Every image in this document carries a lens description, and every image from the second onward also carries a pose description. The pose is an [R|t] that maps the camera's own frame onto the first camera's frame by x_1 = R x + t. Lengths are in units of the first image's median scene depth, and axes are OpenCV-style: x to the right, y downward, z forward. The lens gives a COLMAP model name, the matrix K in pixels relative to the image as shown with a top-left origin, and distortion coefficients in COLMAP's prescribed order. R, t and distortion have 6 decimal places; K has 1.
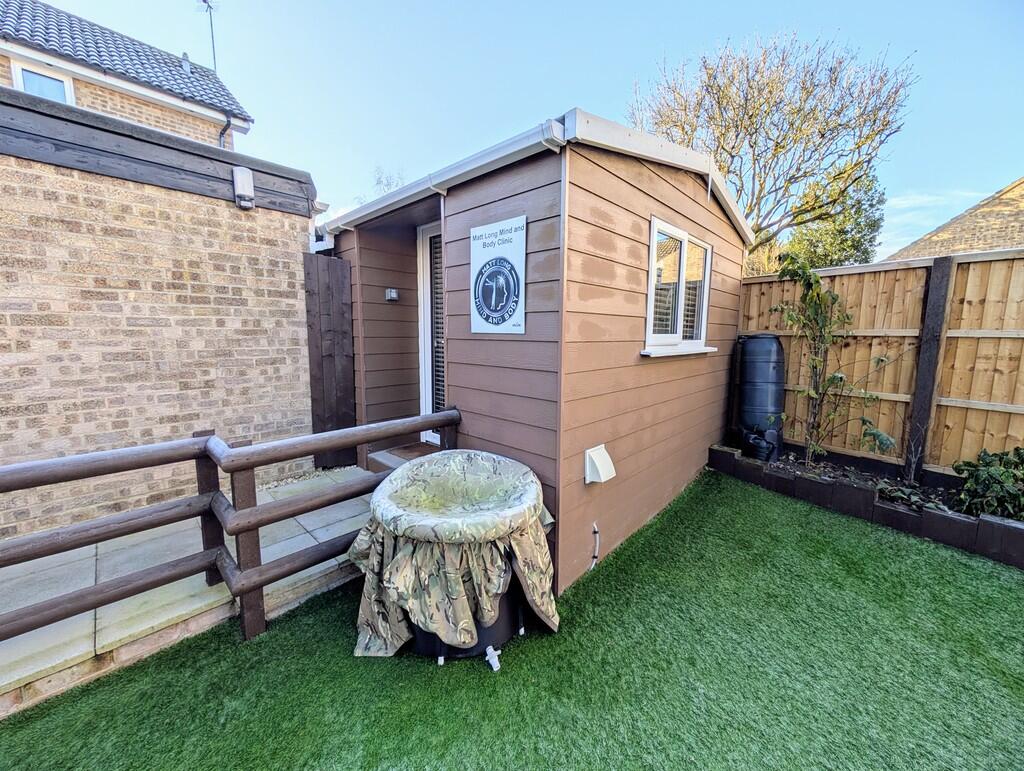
lens RADIAL K [[389.1, 0, 511.1], [0, 389.1, 381.3], [0, 0, 1]] dist [0.000473, 0.000376]
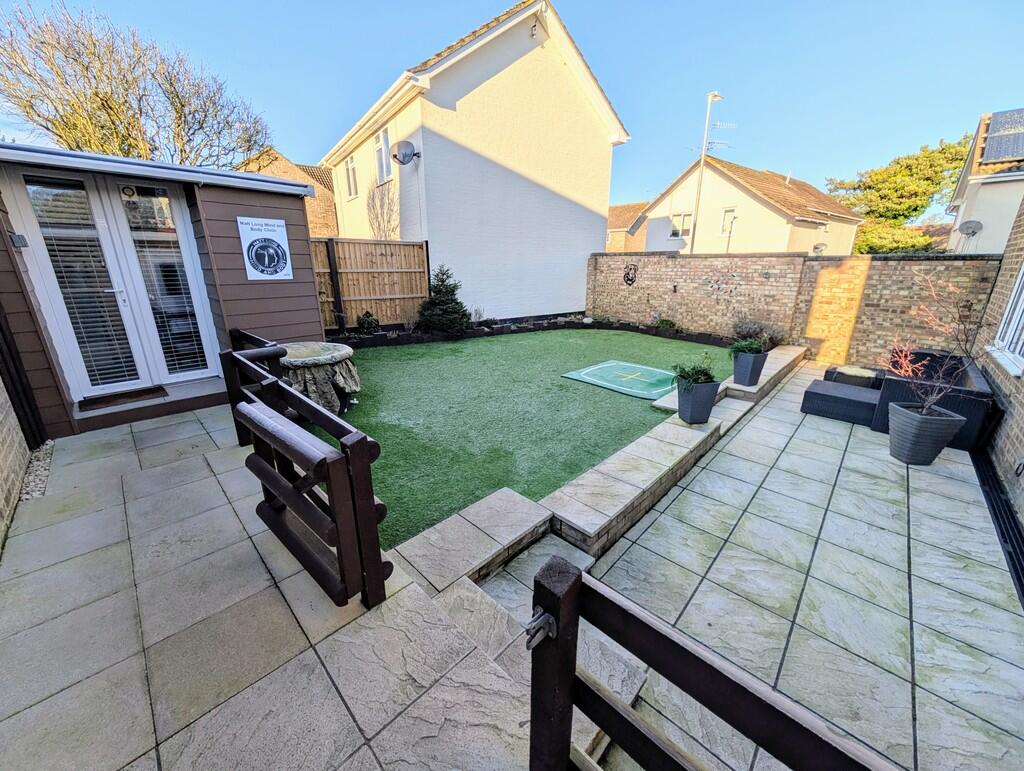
lens RADIAL K [[389.1, 0, 513.2], [0, 389.1, 382.8], [0, 0, 1]] dist [0.000473, 0.000376]
pose [[0.009591, -0.302210, 0.953193, -1.914047], [0.124606, 0.946168, 0.298729, -0.065598], [-0.992160, 0.115908, 0.046732, -0.182738]]
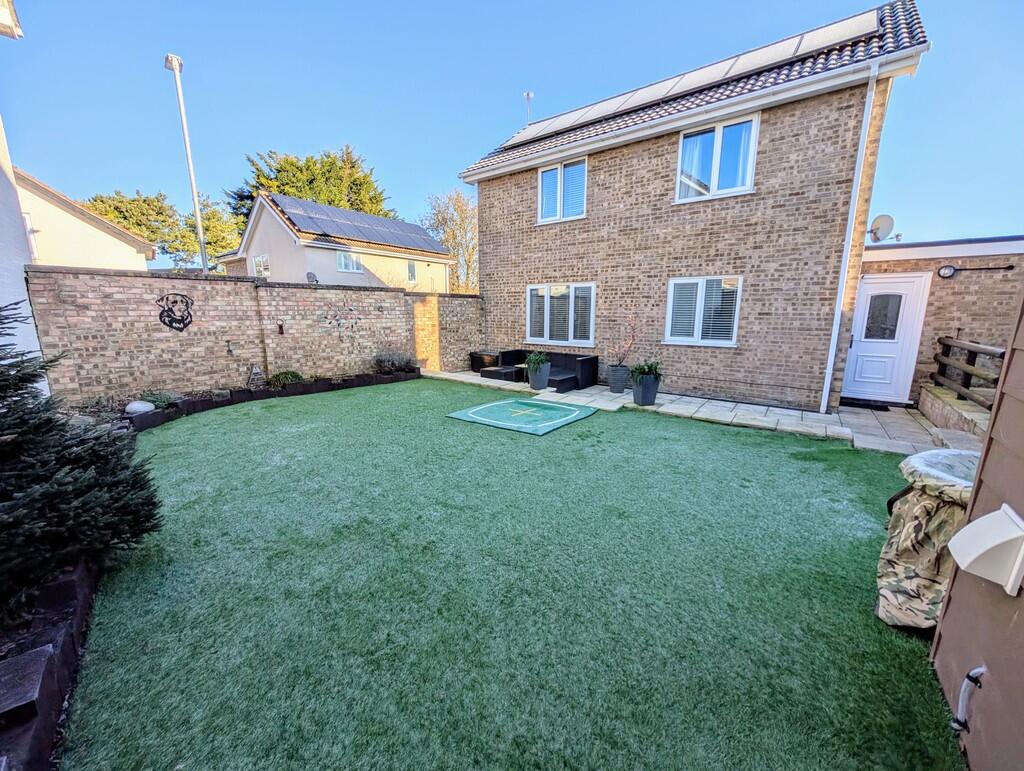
lens RADIAL K [[389.1, 0, 512.2], [0, 389.1, 384.3], [0, 0, 1]] dist [0.000473, 0.000376]
pose [[-0.993960, 0.010244, -0.109263, 0.880512], [-0.024130, 0.950868, 0.308655, -0.121965], [0.107056, 0.309427, -0.944878, 1.314961]]
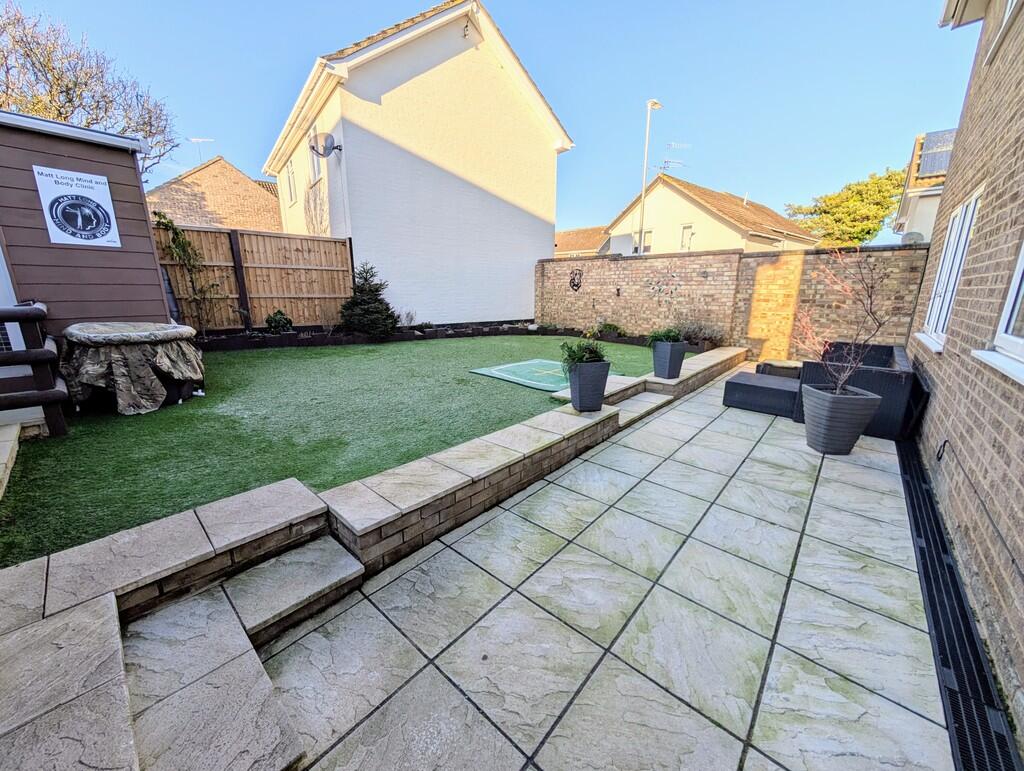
lens RADIAL K [[389.1, 0, 513.3], [0, 389.1, 382.6], [0, 0, 1]] dist [0.000473, 0.000376]
pose [[-0.027826, -0.240838, 0.970166, -1.710696], [0.119691, 0.962757, 0.242431, 0.232345], [-0.992421, 0.122866, 0.002037, -0.634738]]
